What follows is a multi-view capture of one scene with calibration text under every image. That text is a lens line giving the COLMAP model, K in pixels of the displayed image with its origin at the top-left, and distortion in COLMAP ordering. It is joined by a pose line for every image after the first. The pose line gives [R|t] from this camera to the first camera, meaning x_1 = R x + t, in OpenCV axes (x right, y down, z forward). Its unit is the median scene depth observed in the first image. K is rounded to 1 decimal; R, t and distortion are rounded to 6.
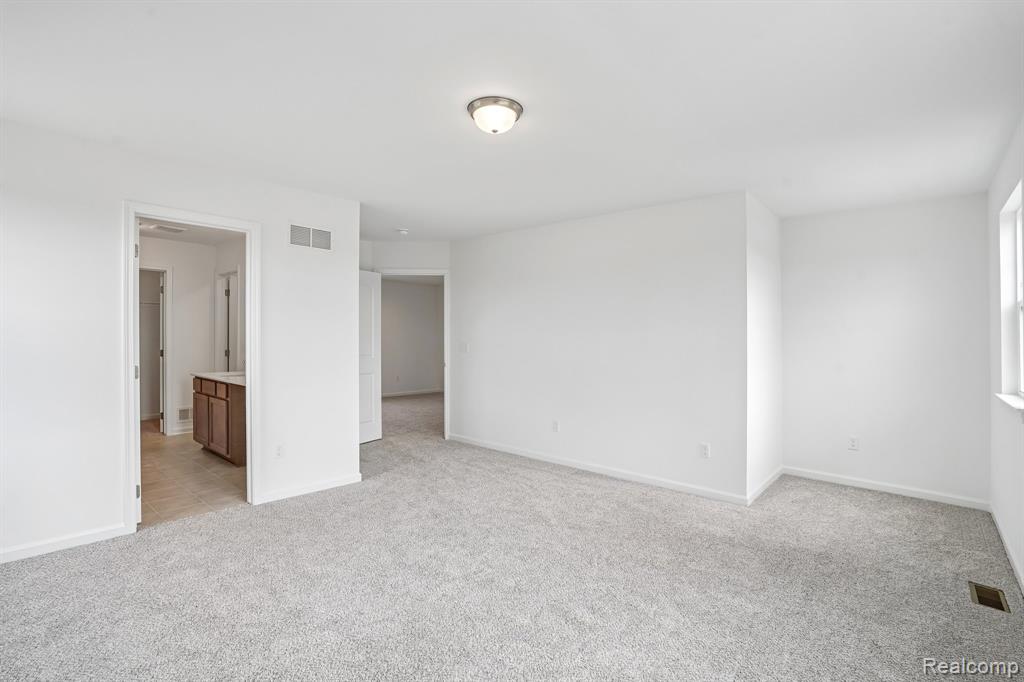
lens RADIAL K [[479.9, 0, 512.0], [0, 479.9, 341.0], [0, 0, 1]] dist [-0.004340, 0.000536]
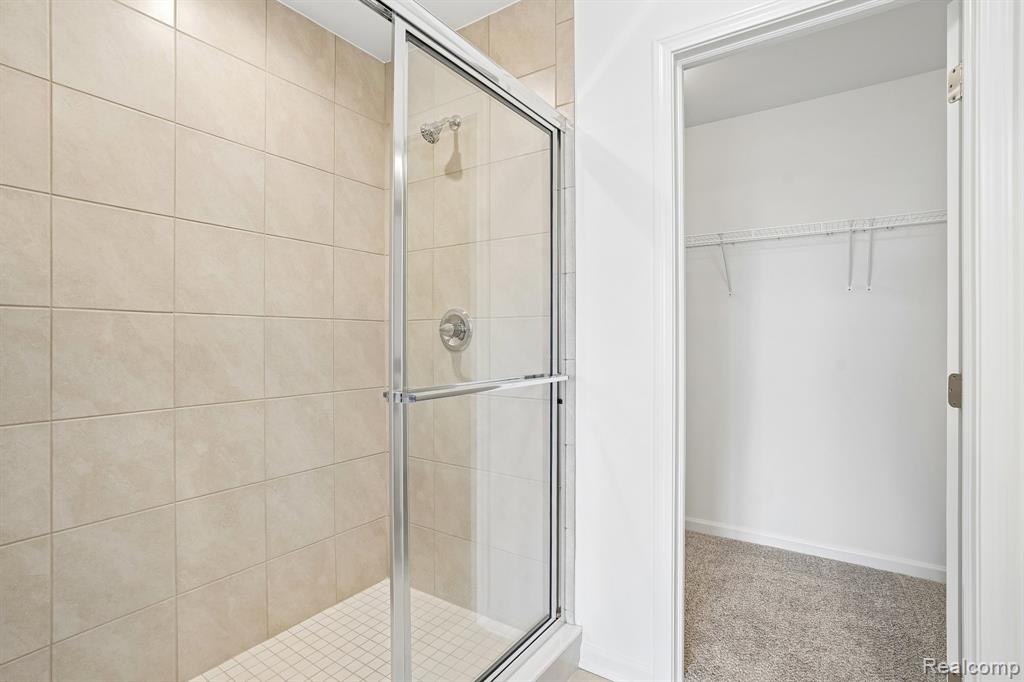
lens RADIAL K [[479.9, 0, 512.0], [0, 479.9, 341.0], [0, 0, 1]] dist [-0.004340, 0.000536]
pose [[0.138344, -0.006932, -0.990360, -0.555278], [-0.010217, 0.999912, -0.008426, 0.007891], [0.990332, 0.011284, 0.138261, 0.785608]]
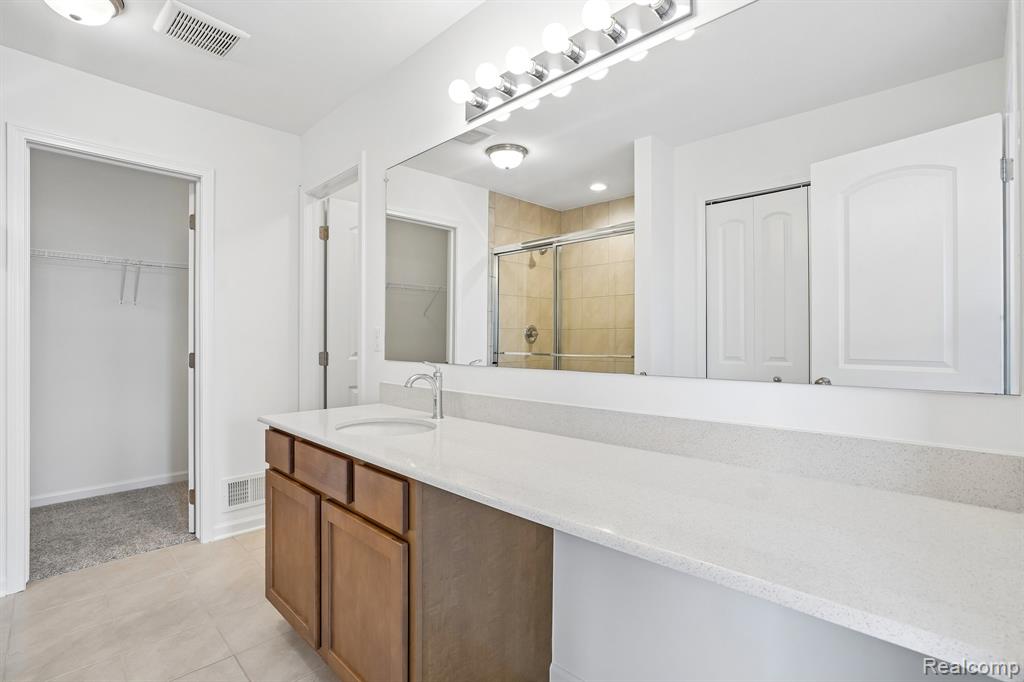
lens RADIAL K [[479.9, 0, 512.0], [0, 479.9, 341.0], [0, 0, 1]] dist [-0.004340, 0.000536]
pose [[0.997360, -0.008268, -0.072137, -0.395185], [0.007314, 0.999882, -0.013478, 0.015733], [0.072240, 0.012915, 0.997304, 0.568781]]
